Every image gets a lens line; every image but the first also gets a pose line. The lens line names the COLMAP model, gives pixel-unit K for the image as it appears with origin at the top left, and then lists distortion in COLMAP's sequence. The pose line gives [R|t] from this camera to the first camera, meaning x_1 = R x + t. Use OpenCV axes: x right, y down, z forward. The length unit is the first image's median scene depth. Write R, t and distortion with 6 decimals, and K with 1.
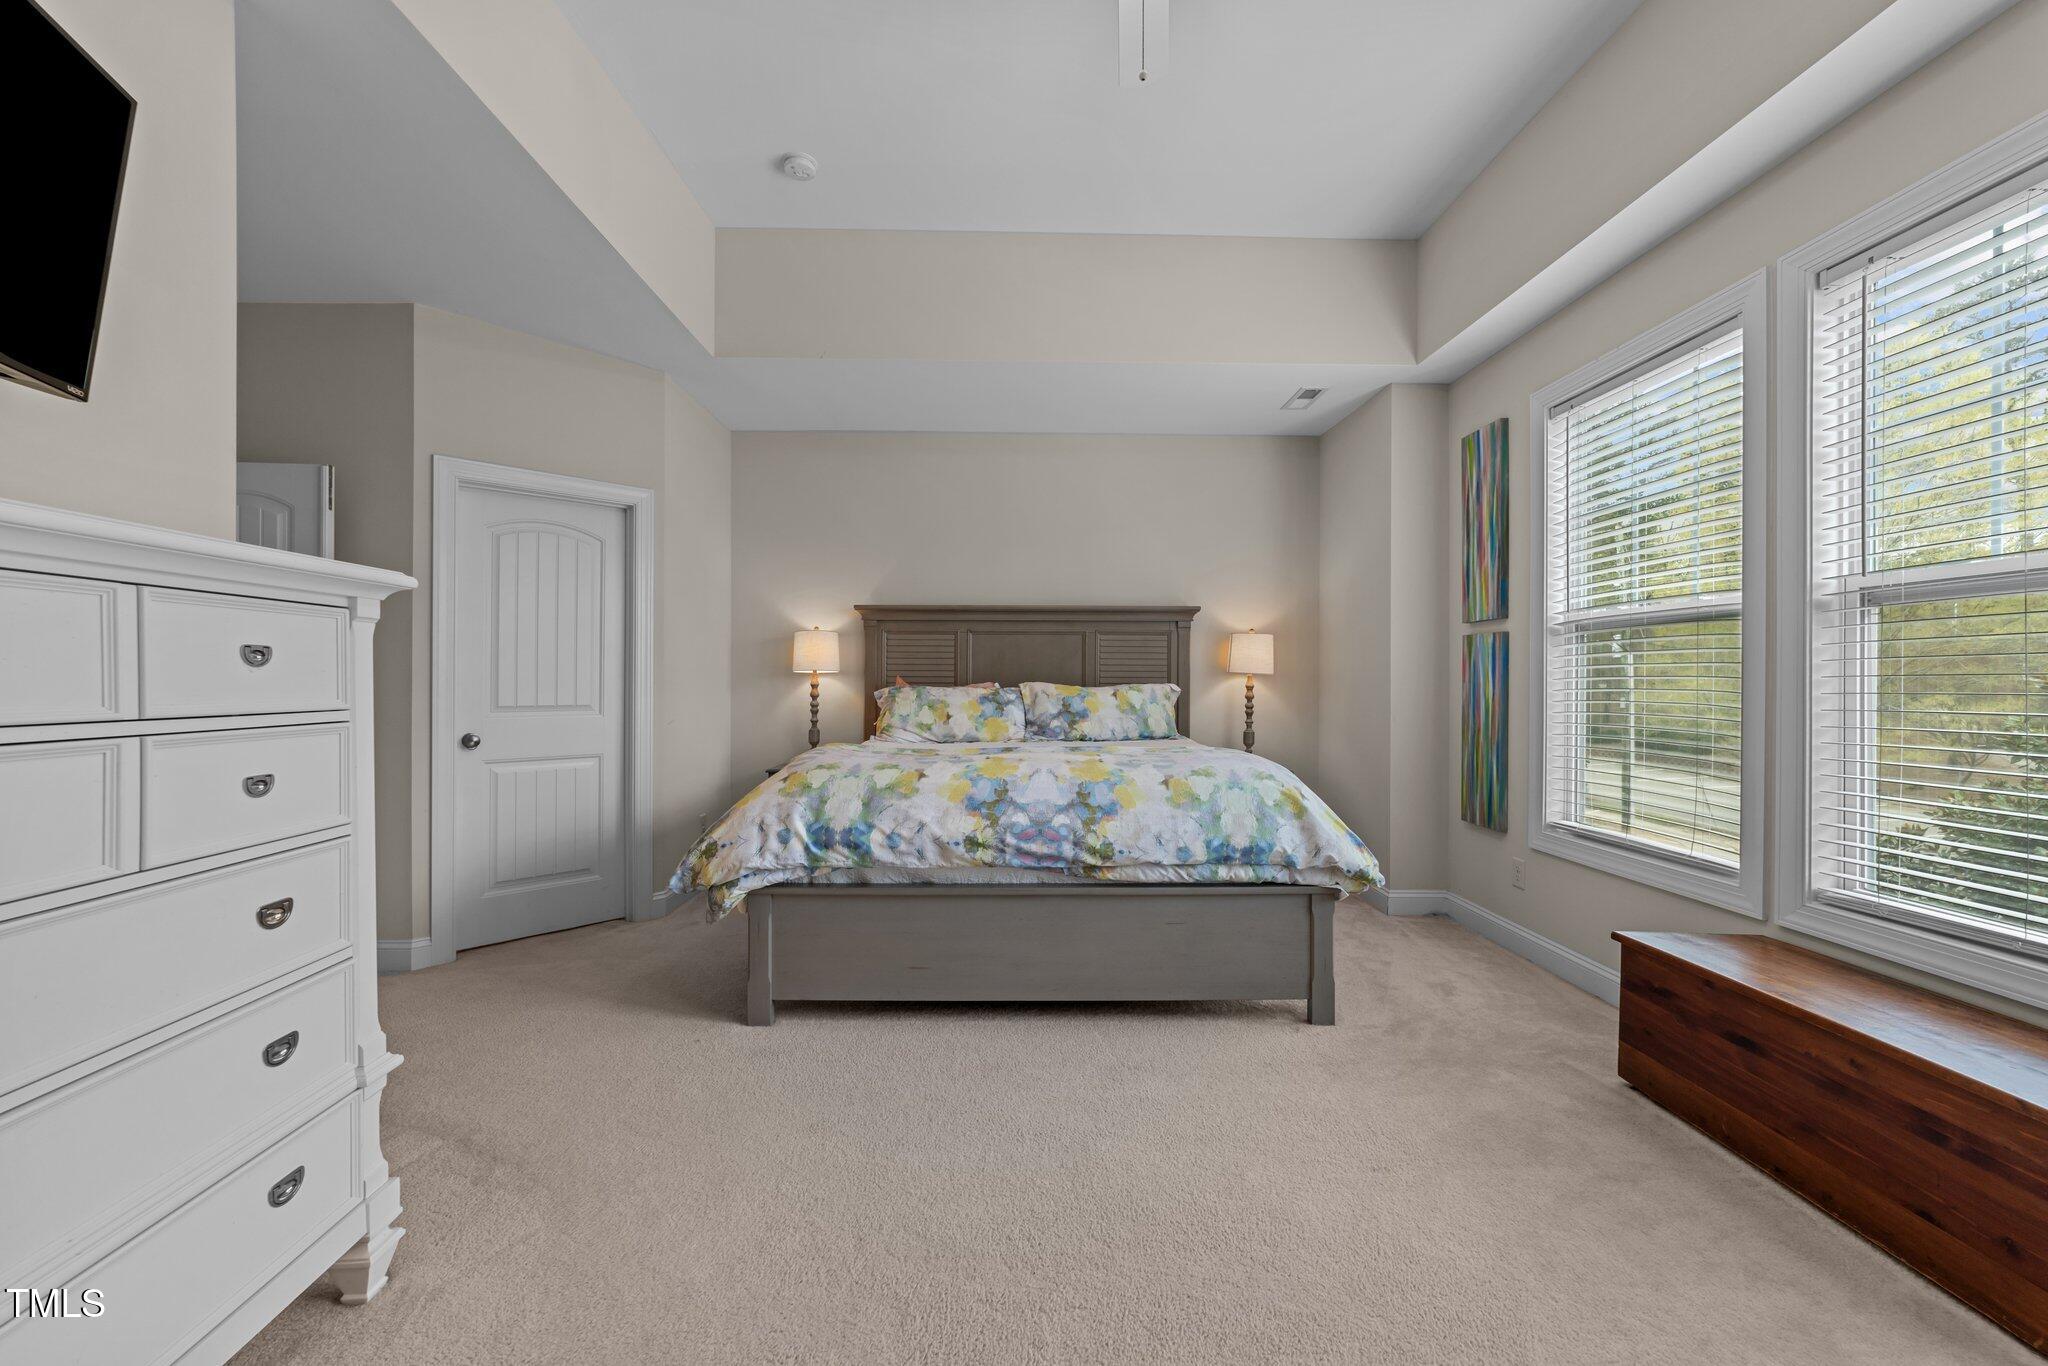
lens RADIAL K [[778.7, 0, 1029.8], [0, 778.7, 681.2], [0, 0, 1]] dist [-0.013784, 0.003646]
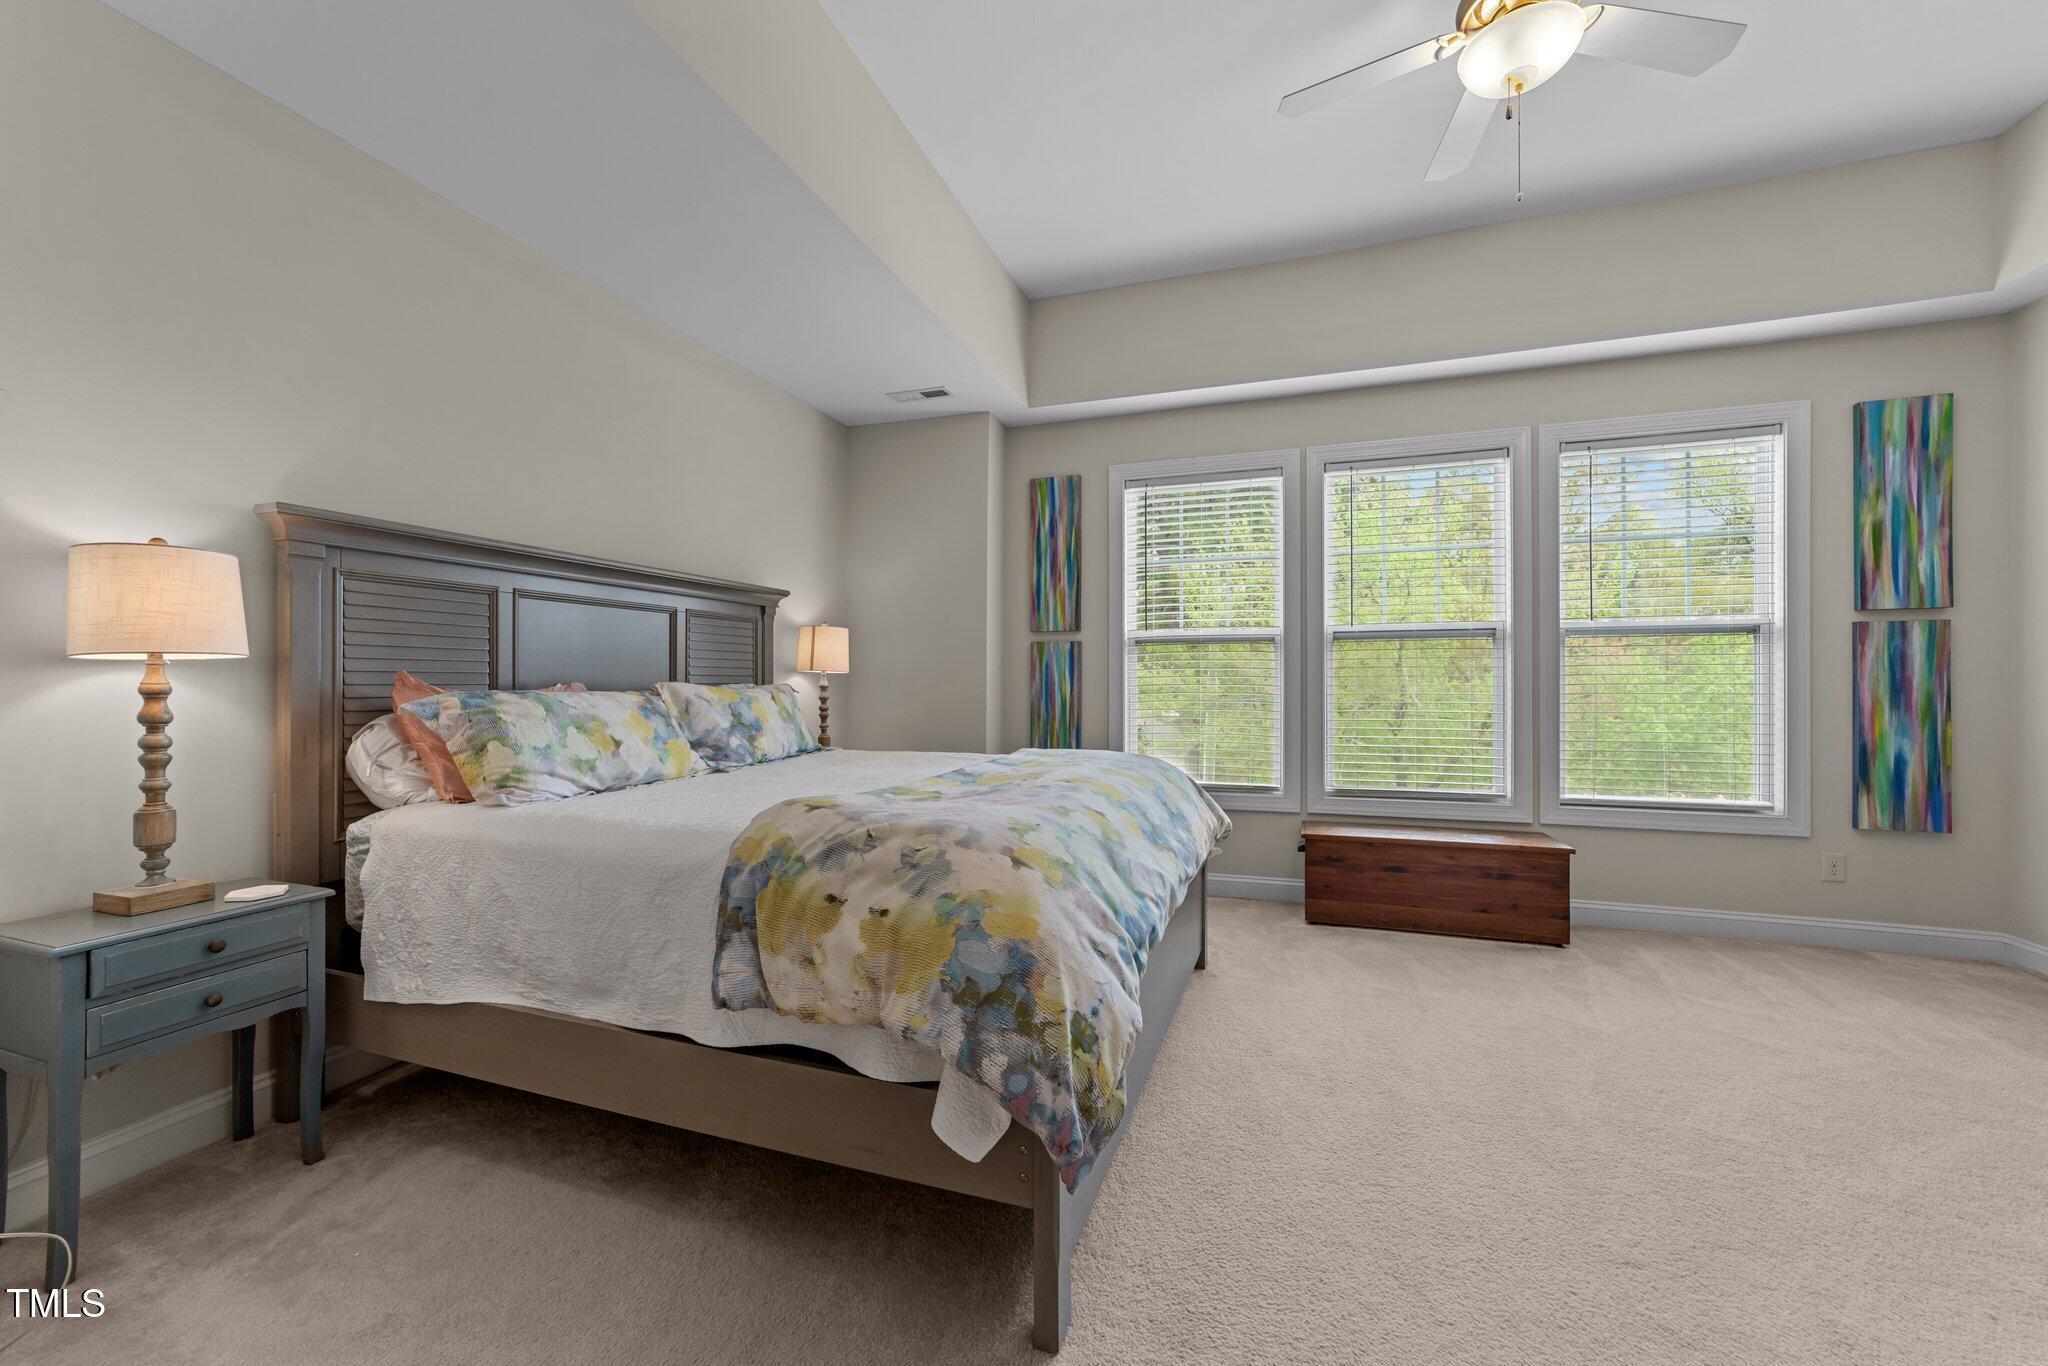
lens RADIAL K [[778.7, 0, 1034.0], [0, 778.7, 679.6], [0, 0, 1]] dist [-0.013784, 0.003646]
pose [[0.348759, 0.000378, 0.937212, -0.535039], [0.003240, 0.999993, -0.001609, 0.001319], [-0.937207, 0.003597, 0.348755, 0.530857]]
